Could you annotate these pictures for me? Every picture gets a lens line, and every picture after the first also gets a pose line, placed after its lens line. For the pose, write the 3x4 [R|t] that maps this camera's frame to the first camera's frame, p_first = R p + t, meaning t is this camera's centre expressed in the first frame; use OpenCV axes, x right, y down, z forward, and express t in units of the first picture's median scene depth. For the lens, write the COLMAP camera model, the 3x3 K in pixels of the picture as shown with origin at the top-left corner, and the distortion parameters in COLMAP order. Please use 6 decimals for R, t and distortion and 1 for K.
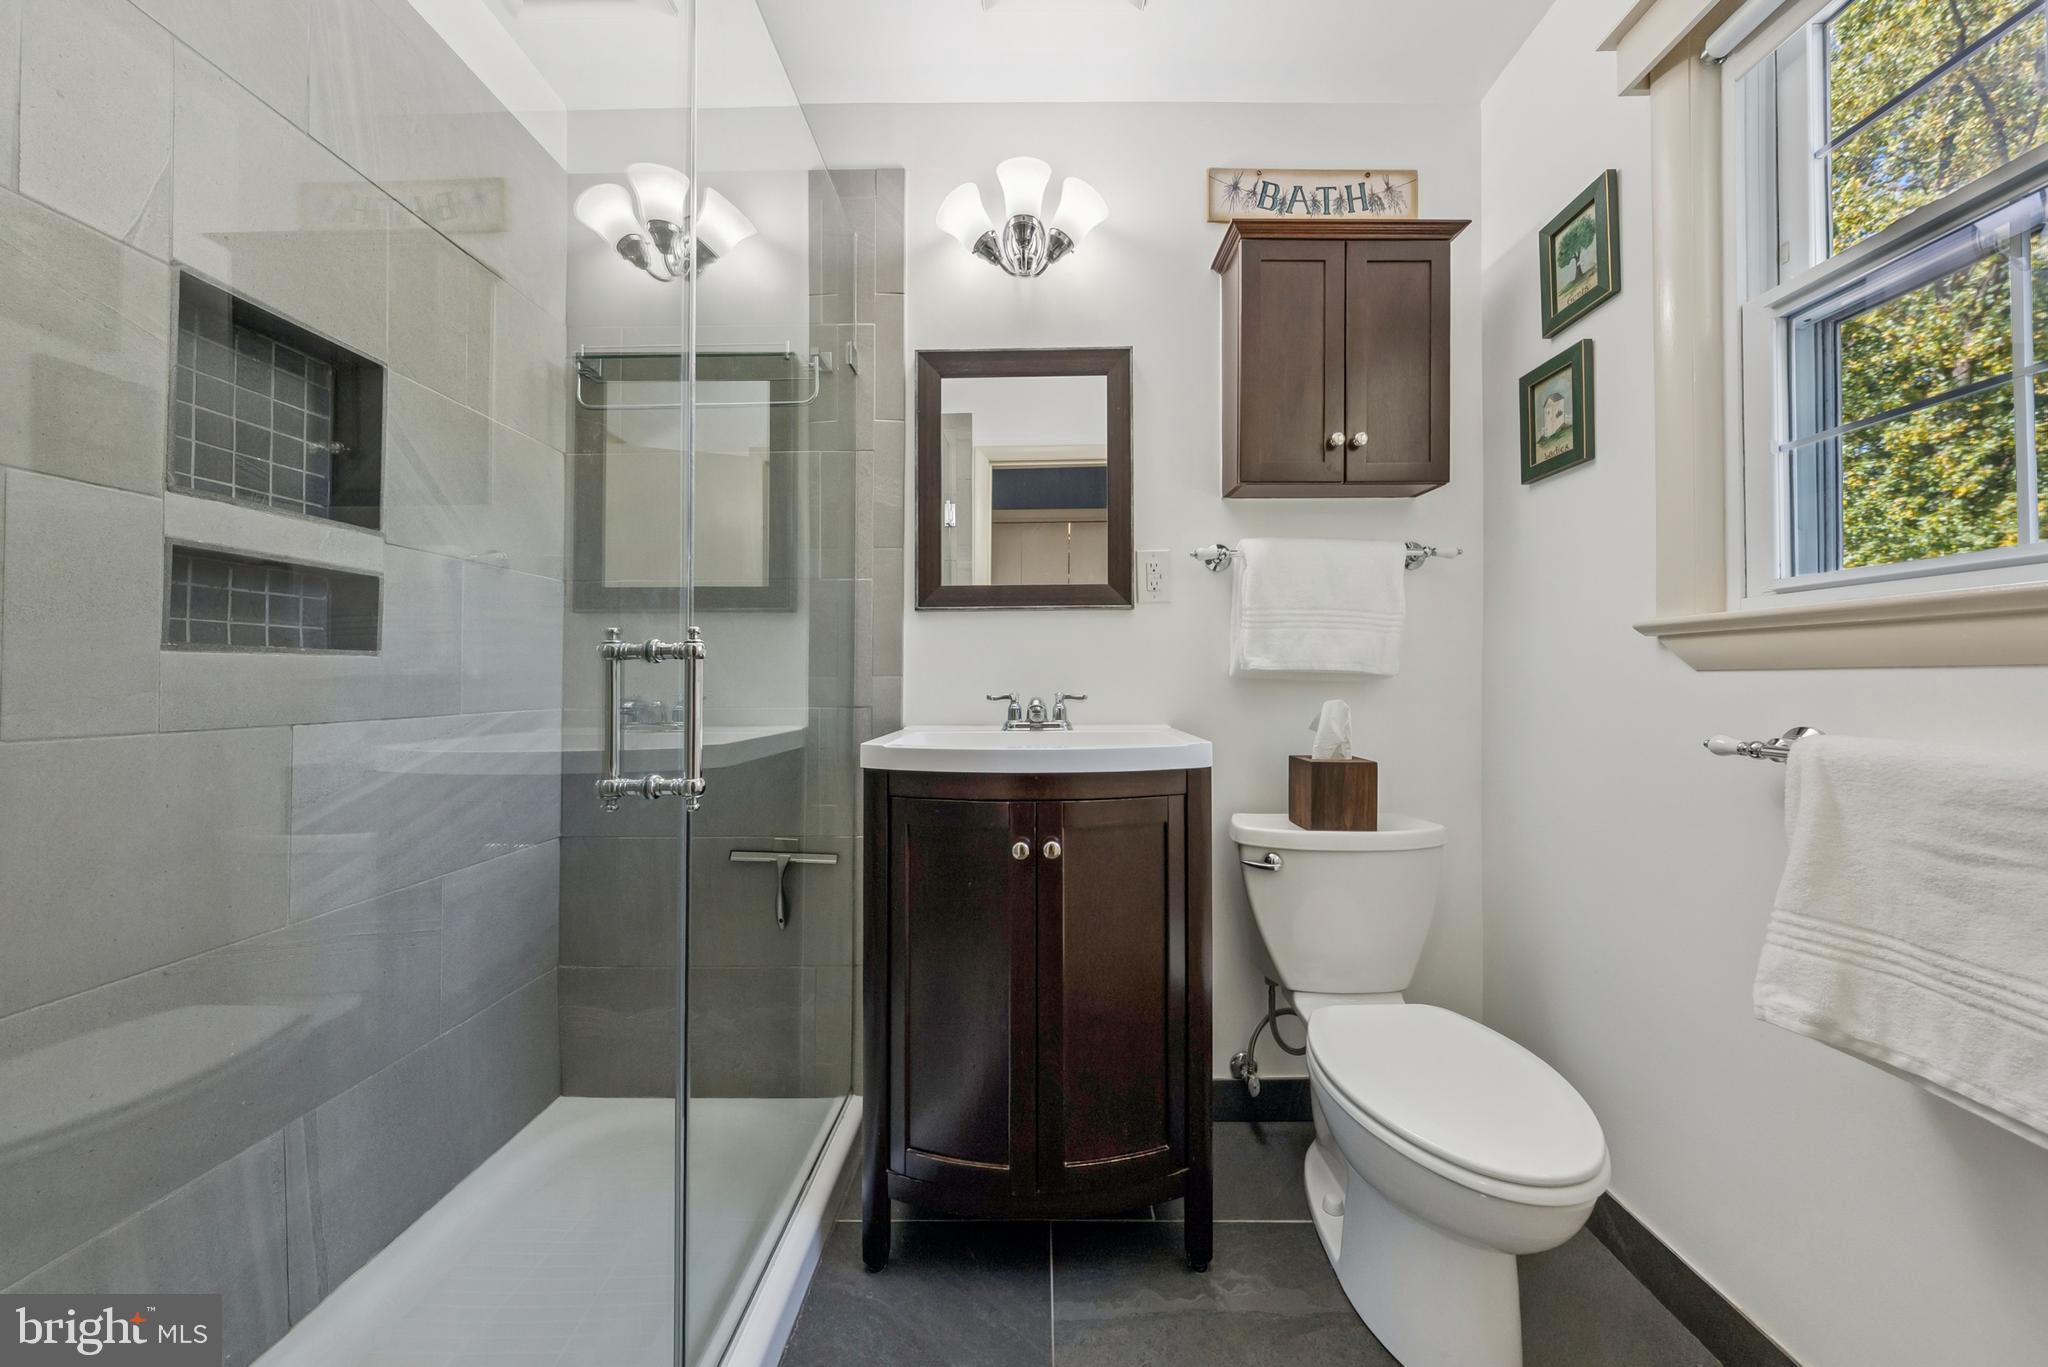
lens RADIAL K [[706.4, 0, 1024.3], [0, 706.4, 668.1], [0, 0, 1]] dist [-0.000641, -0.000043]
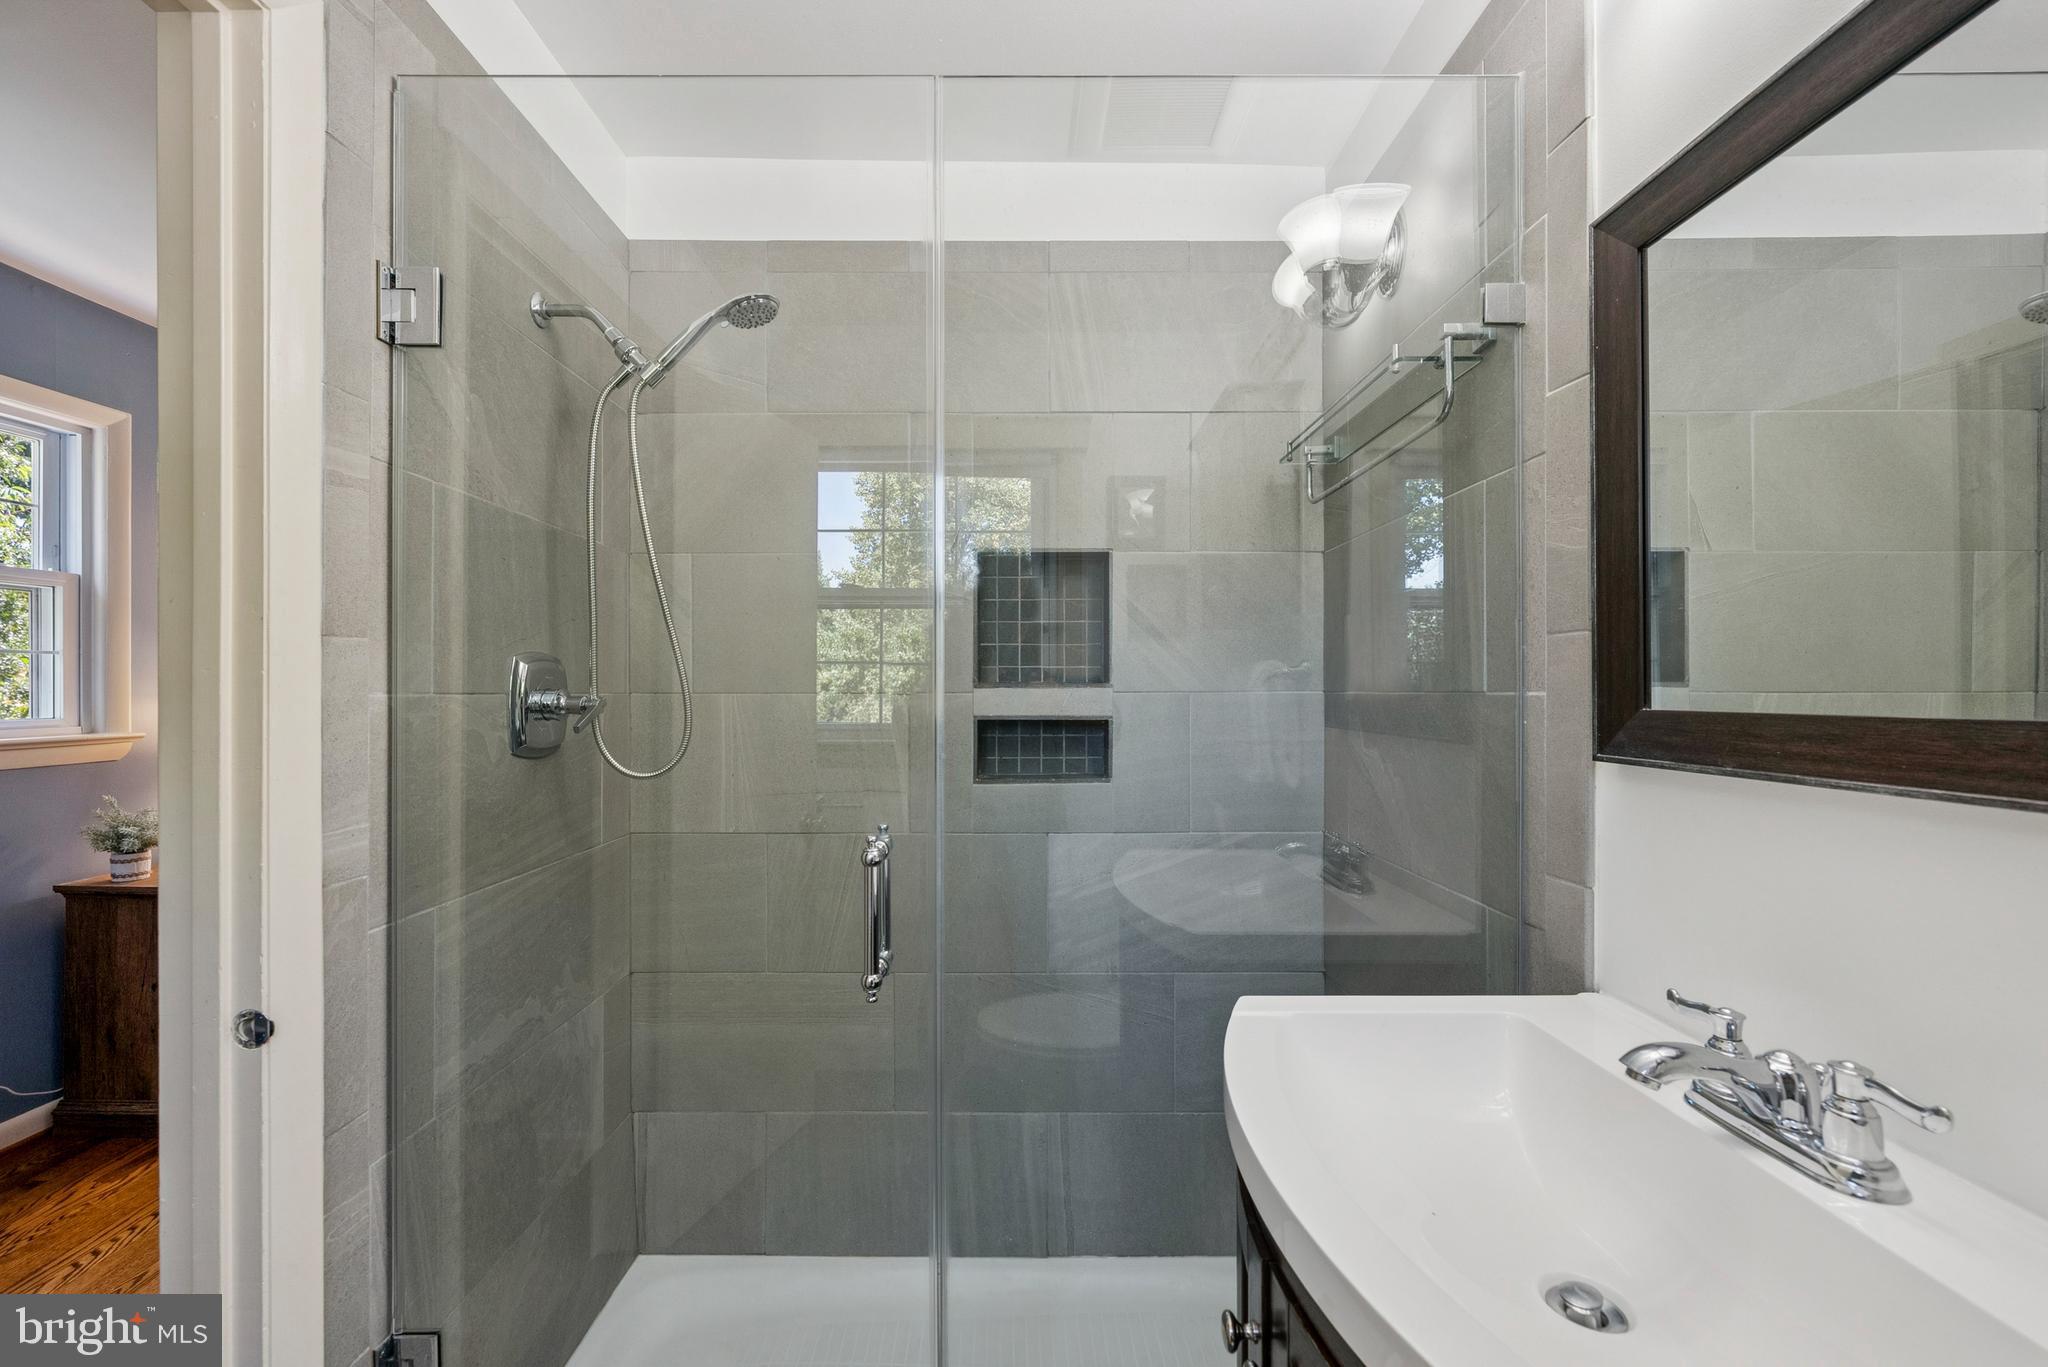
lens RADIAL K [[812.5, 0, 1009.7], [0, 812.5, 682.0], [0, 0, 1]] dist [-0.000297, -0.000016]
pose [[0.020584, -0.011174, -0.999726, 0.546403], [0.016812, 0.999800, -0.010829, -0.186739], [0.999647, -0.016585, 0.020767, 0.803061]]
